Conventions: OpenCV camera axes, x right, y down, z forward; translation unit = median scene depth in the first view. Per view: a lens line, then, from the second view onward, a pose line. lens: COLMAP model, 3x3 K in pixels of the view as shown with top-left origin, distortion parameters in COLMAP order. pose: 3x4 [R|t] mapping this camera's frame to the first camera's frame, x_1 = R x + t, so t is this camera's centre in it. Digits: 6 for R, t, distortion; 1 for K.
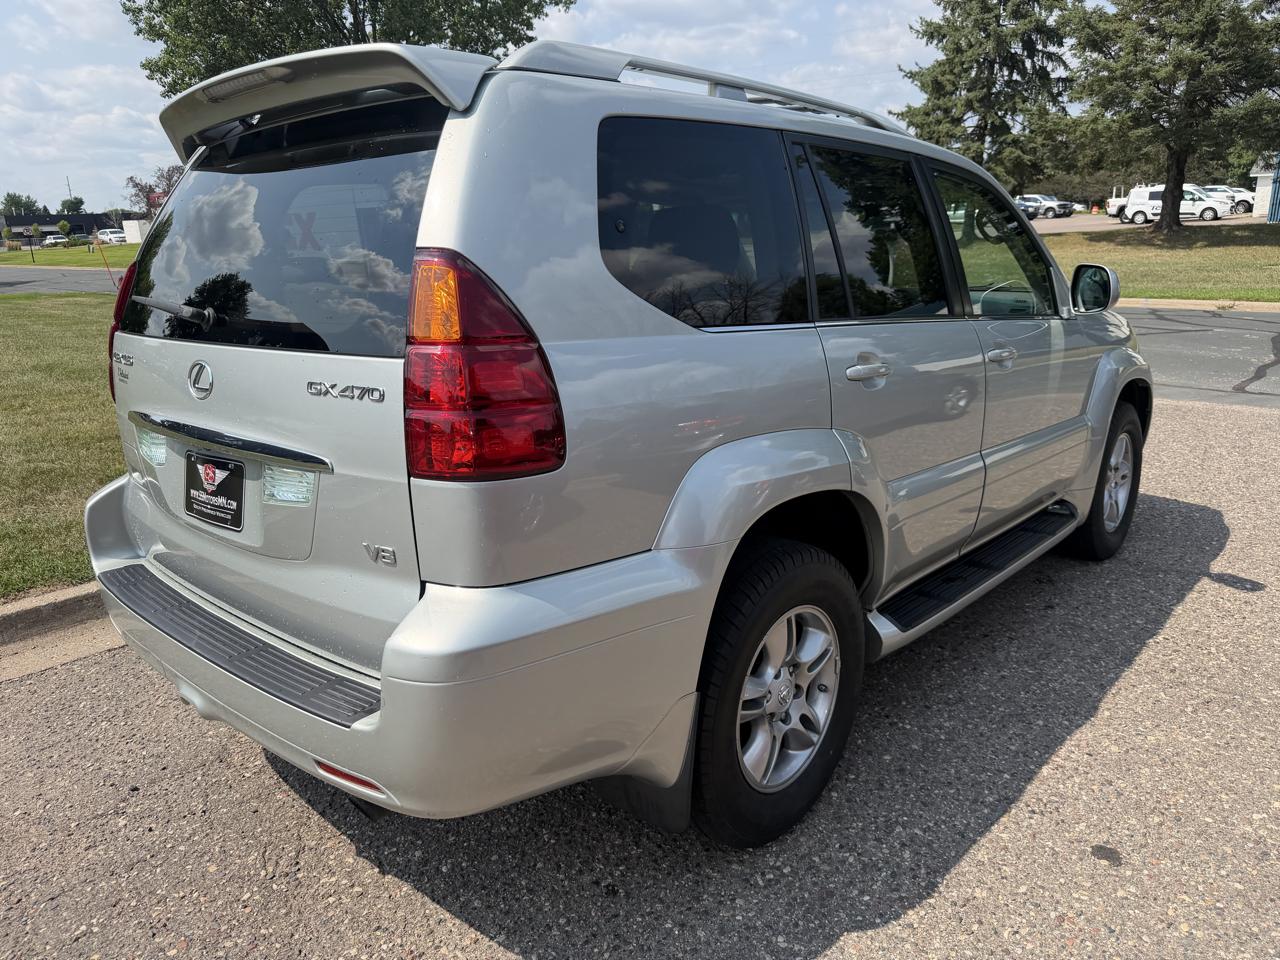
lens RADIAL K [[905.5, 0, 630.5], [0, 905.5, 475.6], [0, 0, 1]] dist [0.016207, -0.022208]
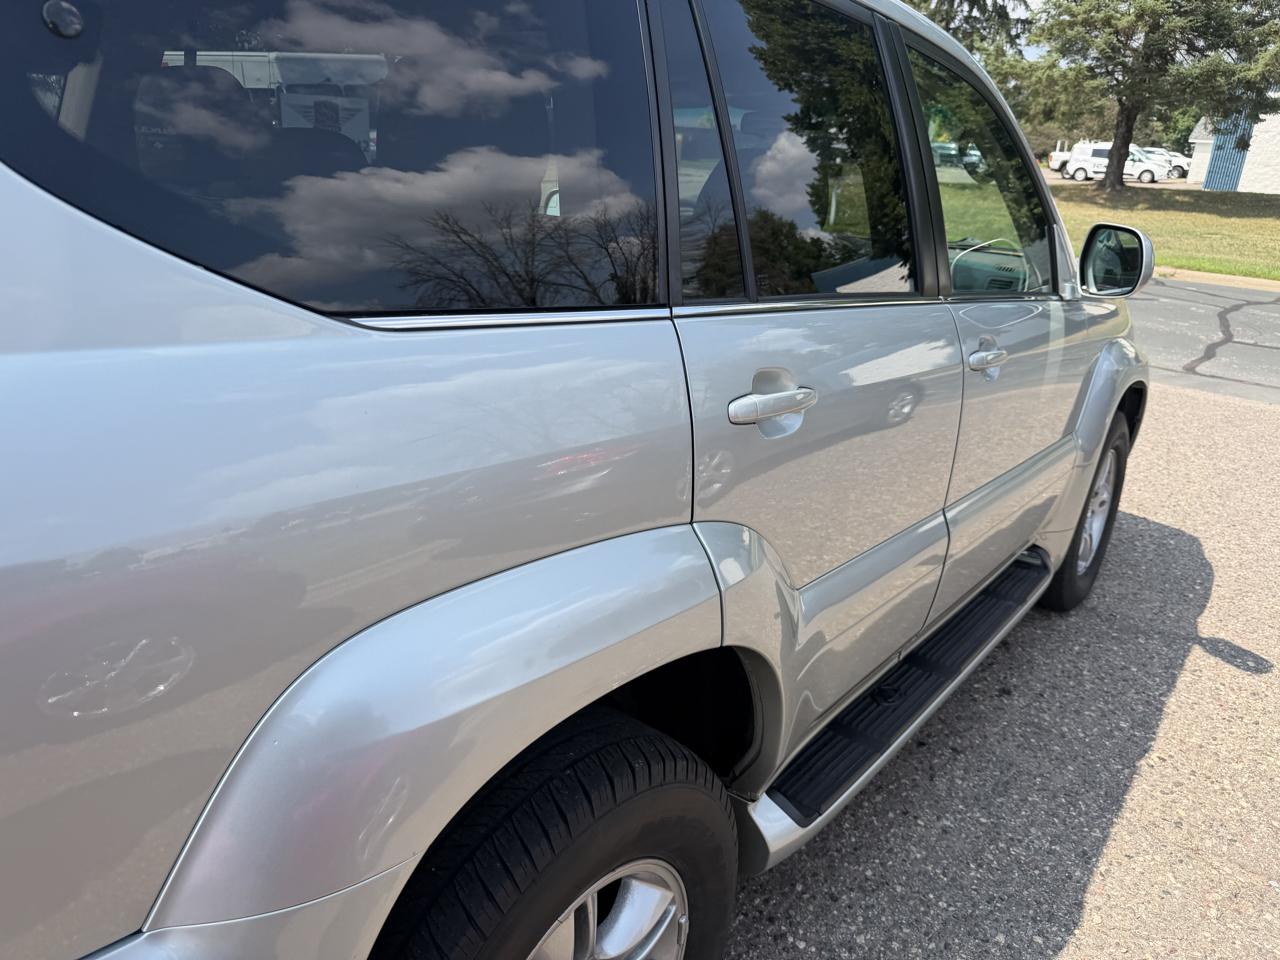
lens RADIAL K [[905.5, 0, 638.9], [0, 905.5, 482.4], [0, 0, 1]] dist [0.016207, -0.022208]
pose [[0.994674, 0.050790, 0.089688, 0.090369], [-0.058511, 0.994605, 0.085663, -0.071503], [-0.084853, -0.090454, 0.992279, 0.309513]]
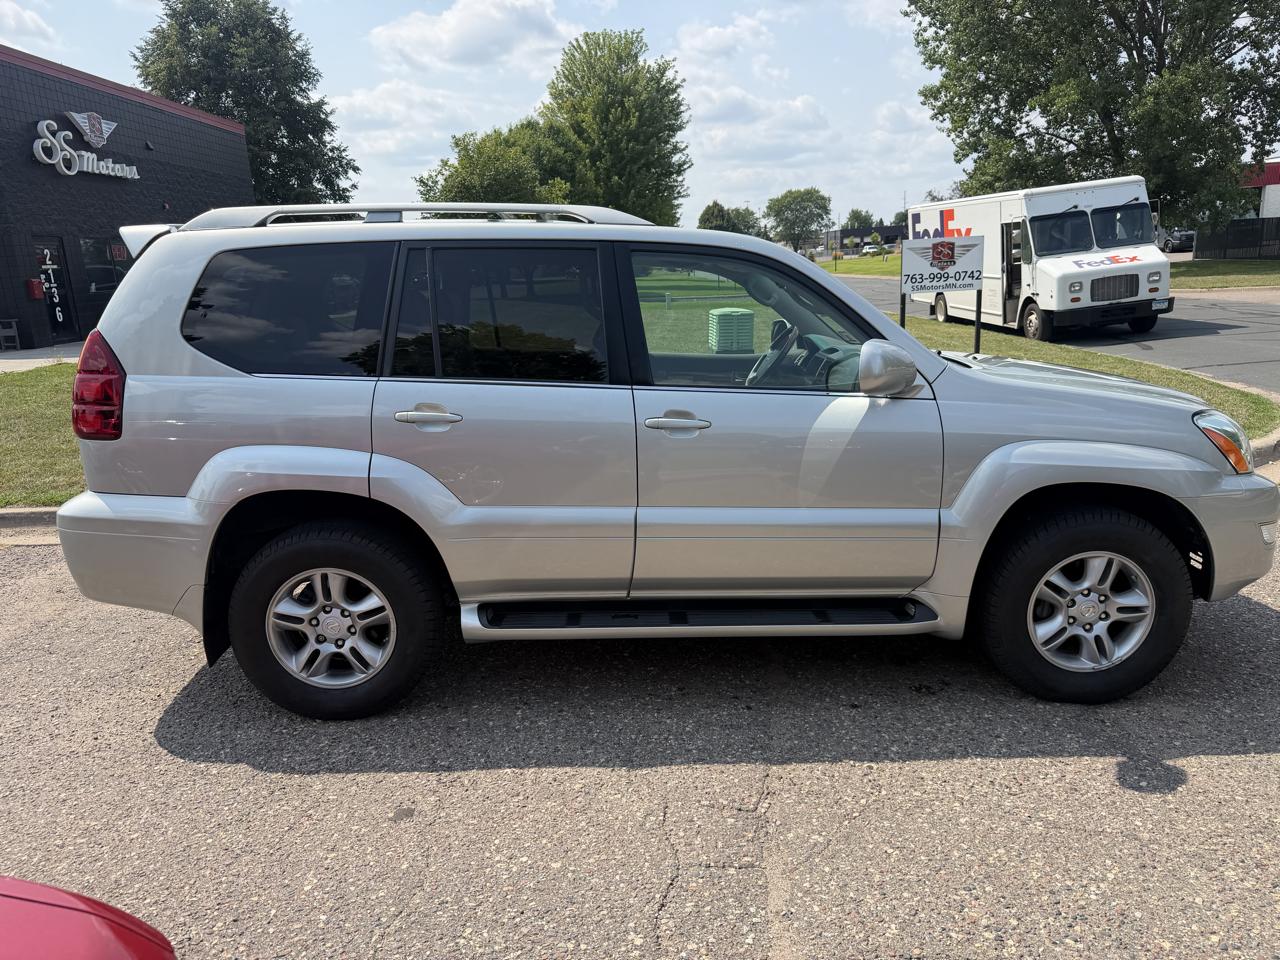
lens RADIAL K [[905.5, 0, 641.9], [0, 905.5, 491.2], [0, 0, 1]] dist [0.016207, -0.022208]
pose [[0.687269, 0.177892, -0.704284, 0.926908], [-0.170456, 0.981973, 0.081694, -0.108837], [0.706121, 0.063904, 0.705202, 0.186566]]
